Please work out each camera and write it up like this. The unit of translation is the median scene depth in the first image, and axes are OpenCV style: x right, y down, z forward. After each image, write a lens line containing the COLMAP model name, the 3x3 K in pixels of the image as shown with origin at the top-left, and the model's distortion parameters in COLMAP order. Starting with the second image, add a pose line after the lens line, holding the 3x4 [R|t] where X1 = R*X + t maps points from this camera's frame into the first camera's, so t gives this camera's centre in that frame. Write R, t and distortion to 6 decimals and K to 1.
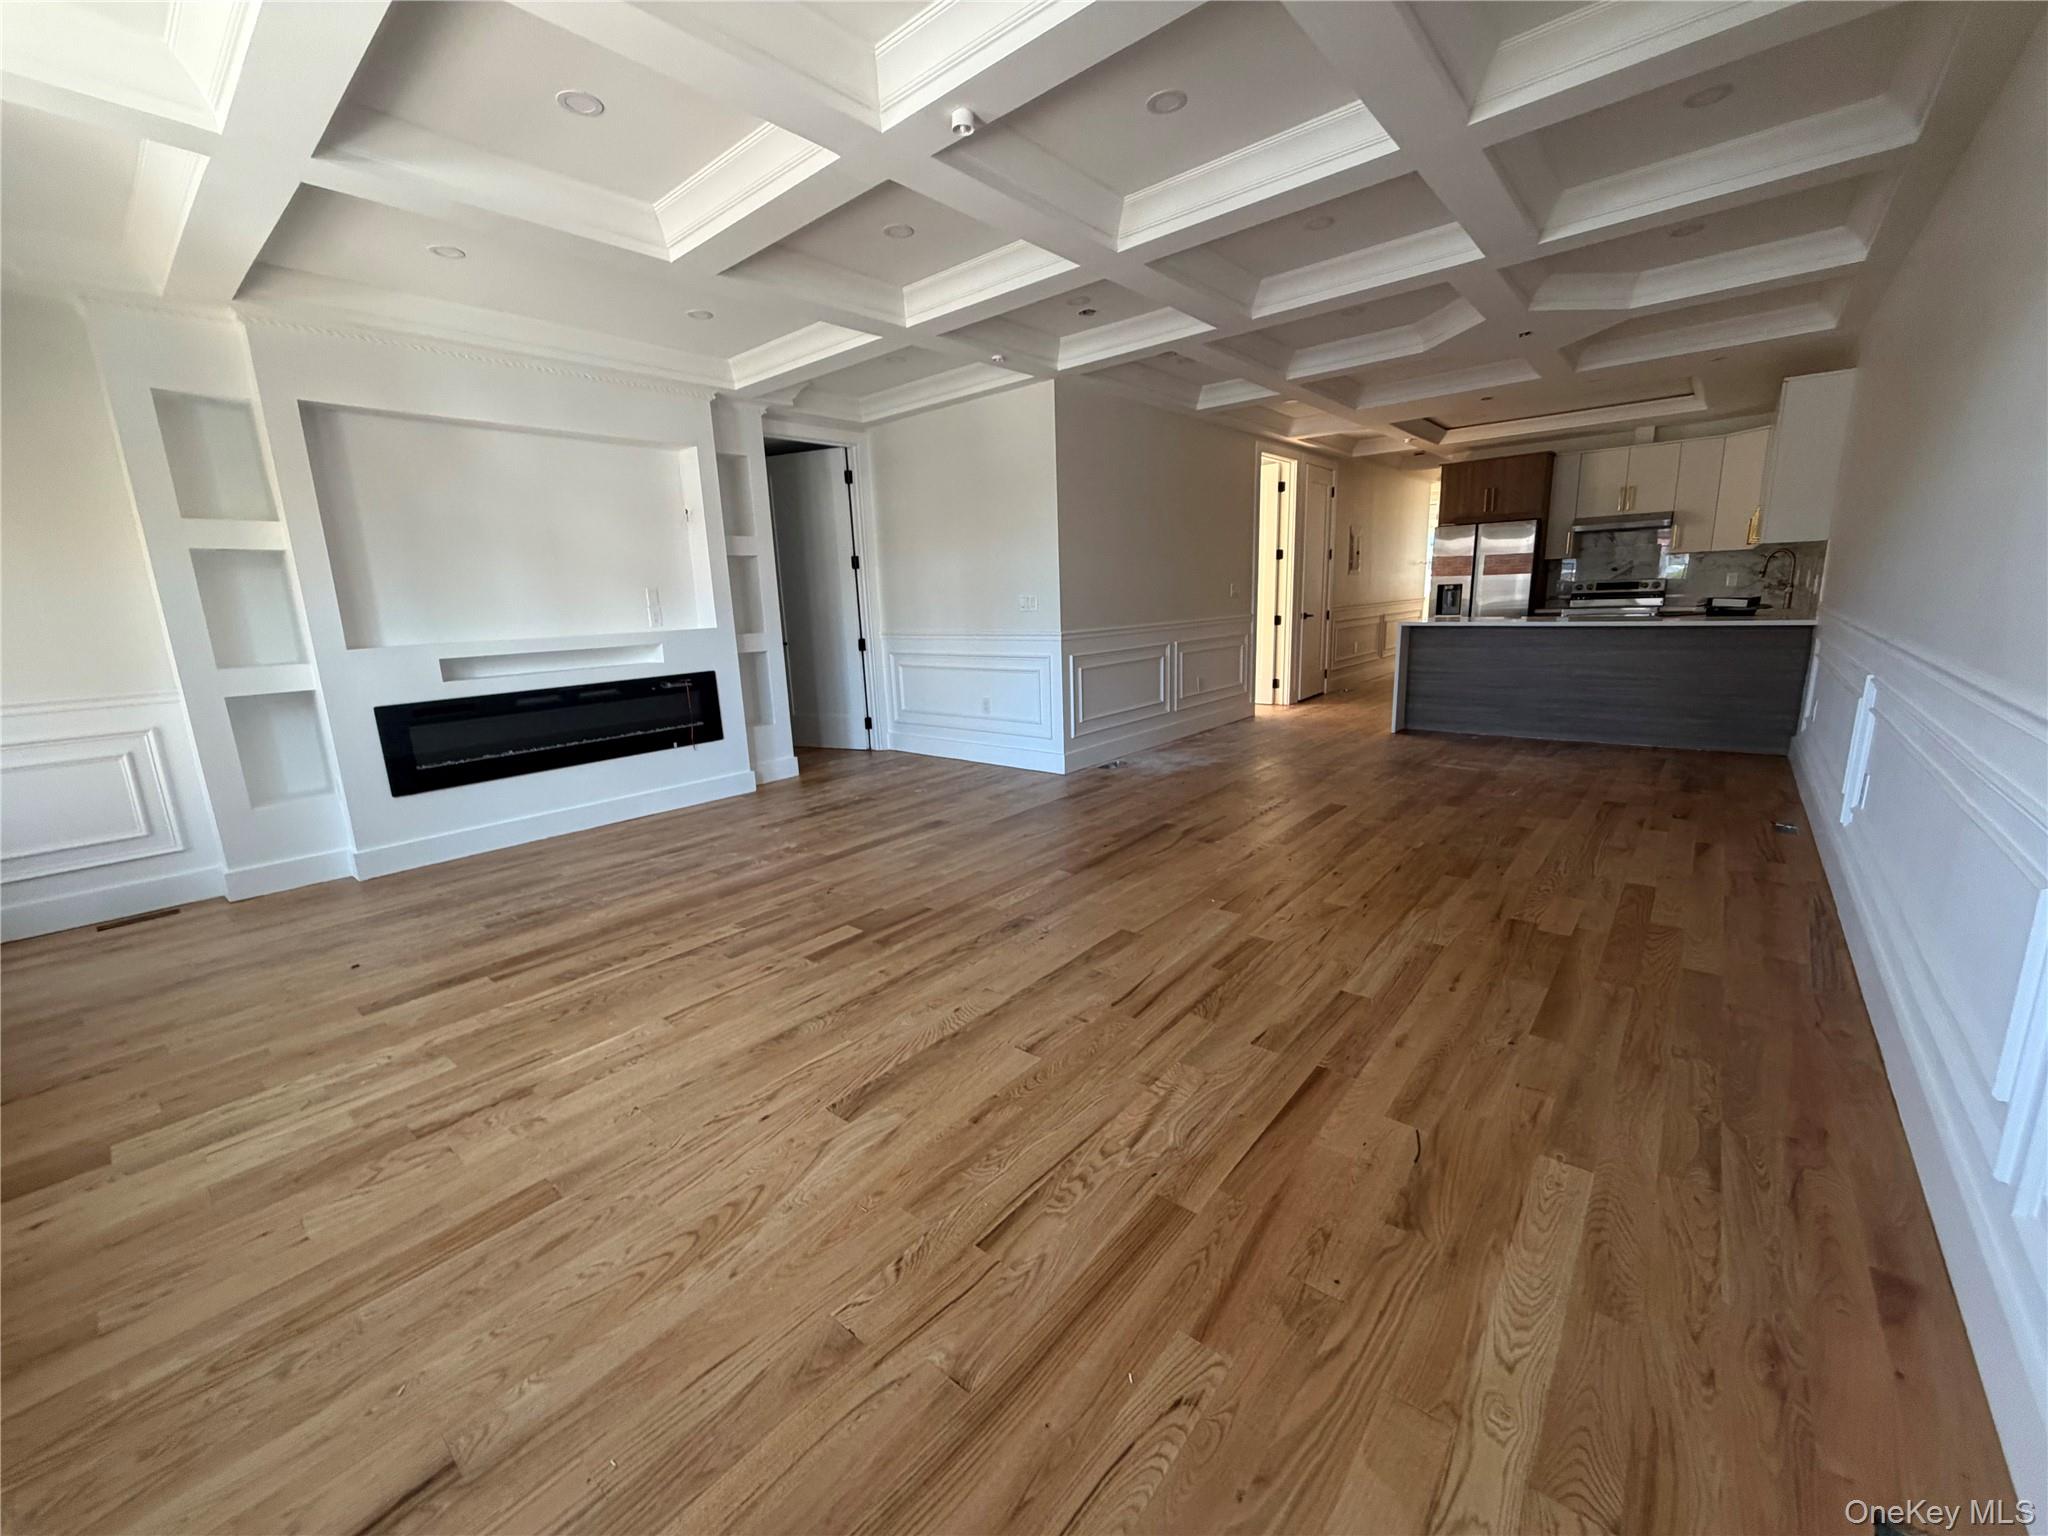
lens RADIAL K [[810.6, 0, 1018.5], [0, 810.6, 778.9], [0, 0, 1]] dist [0.002432, -0.000086]
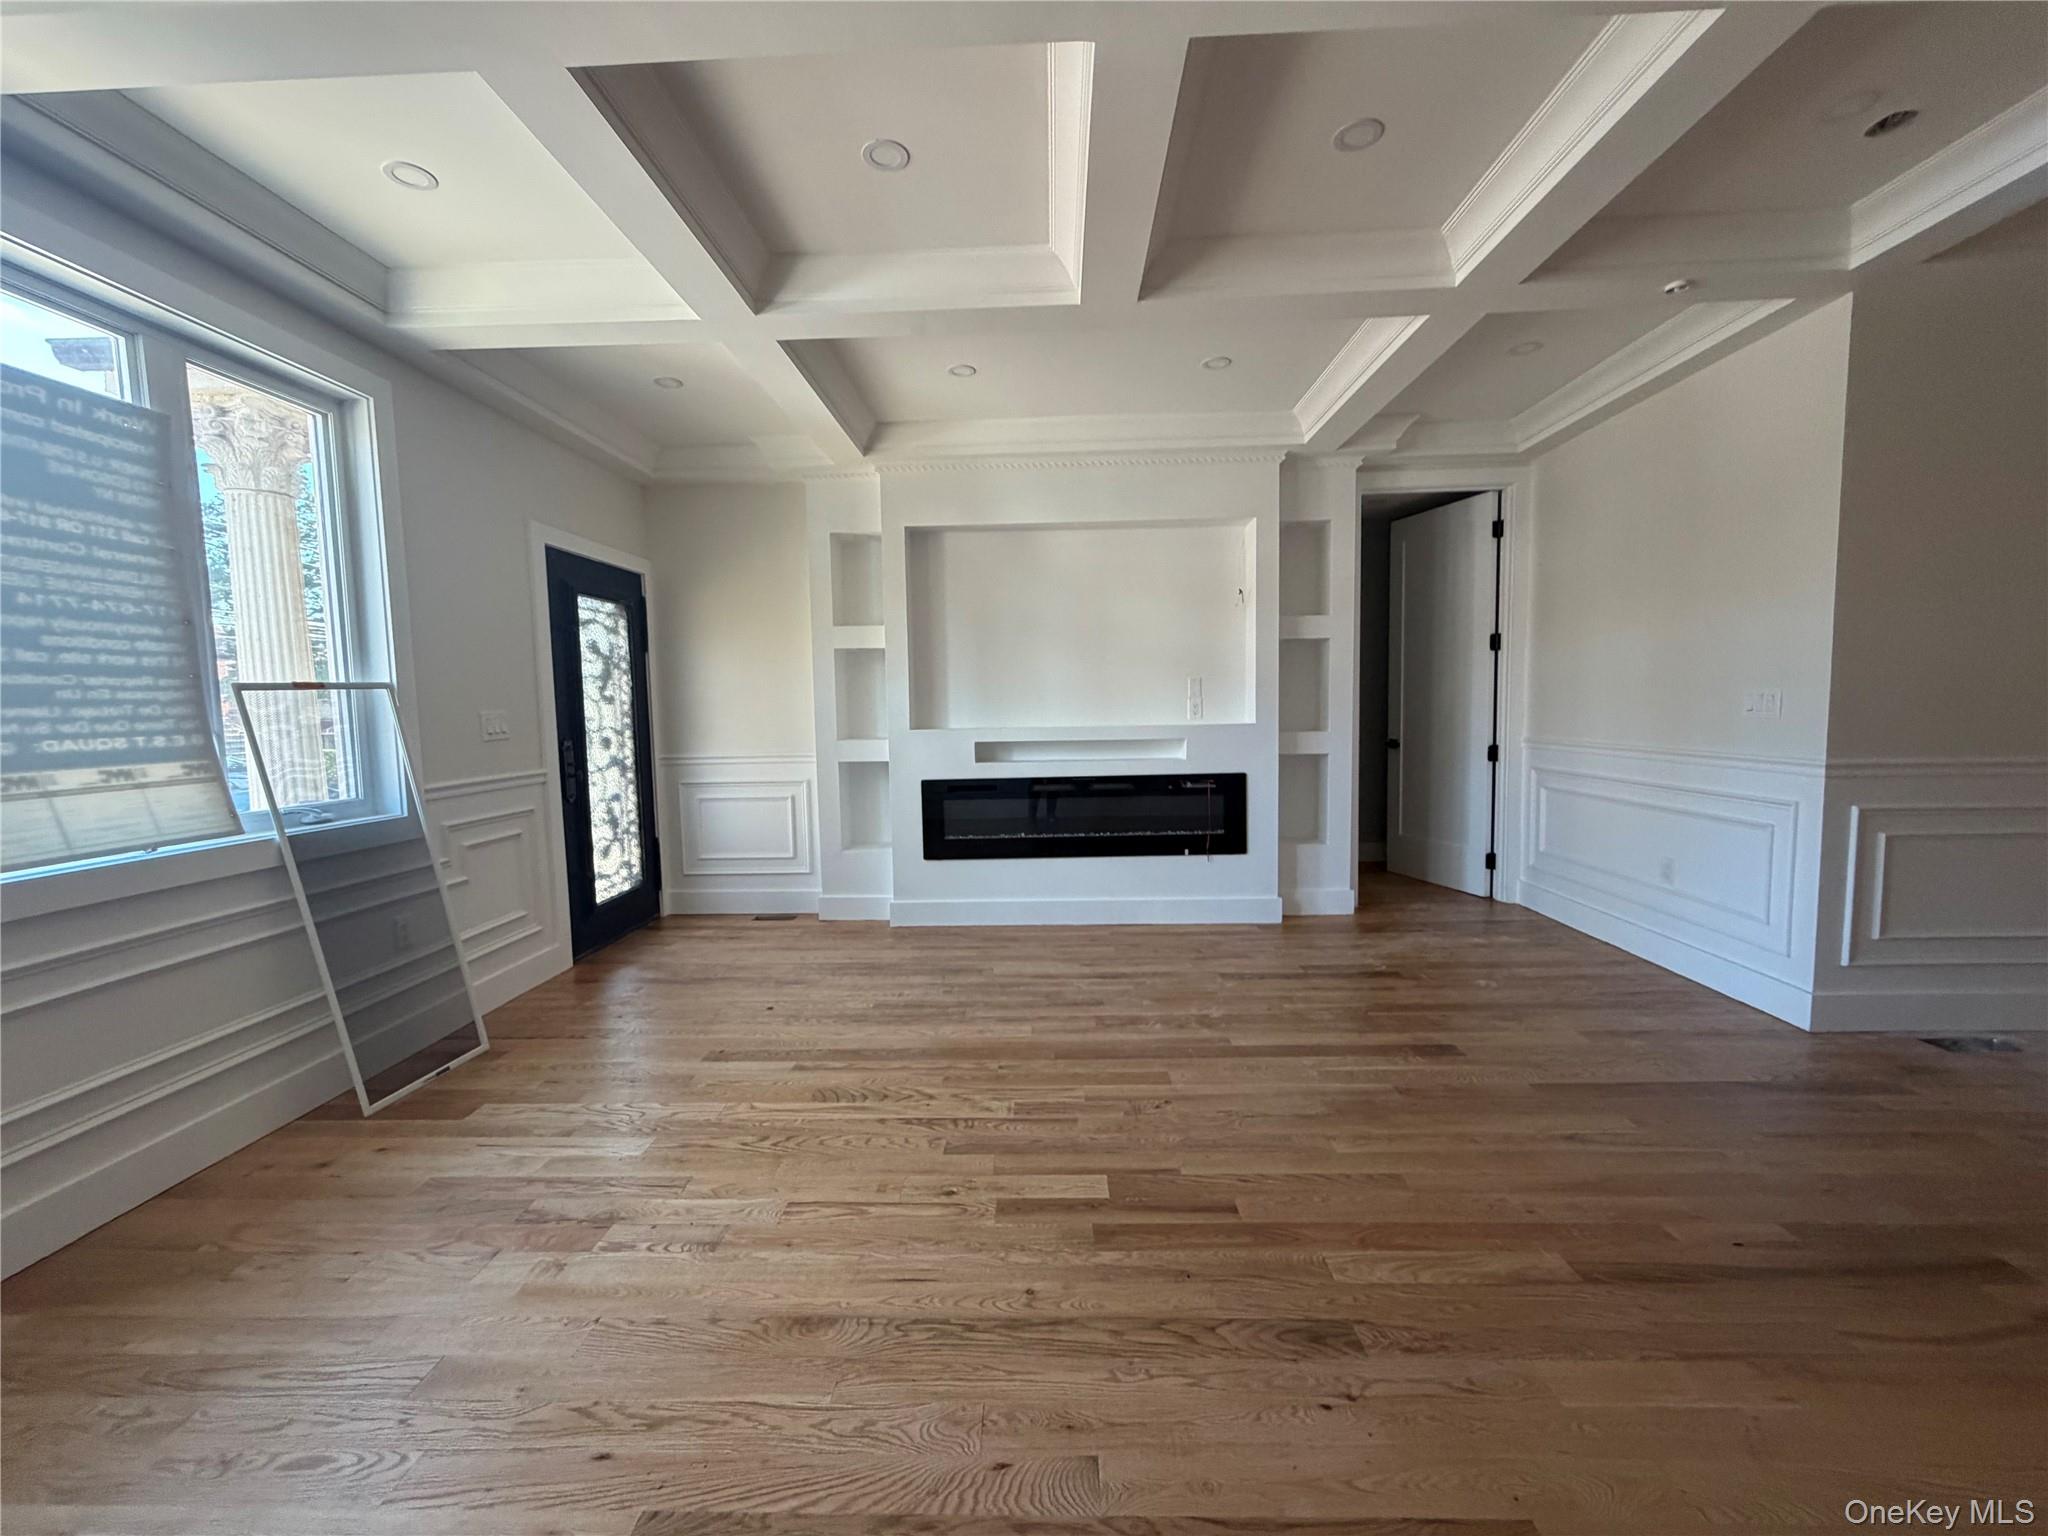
lens RADIAL K [[818.6, 0, 1020.9], [0, 818.6, 773.3], [0, 0, 1]] dist [0.000733, 0.000161]
pose [[0.623181, 0.091469, -0.776711, 0.189500], [-0.177240, 0.983815, -0.026348, -0.091274], [0.761730, 0.154084, 0.629306, 0.376431]]
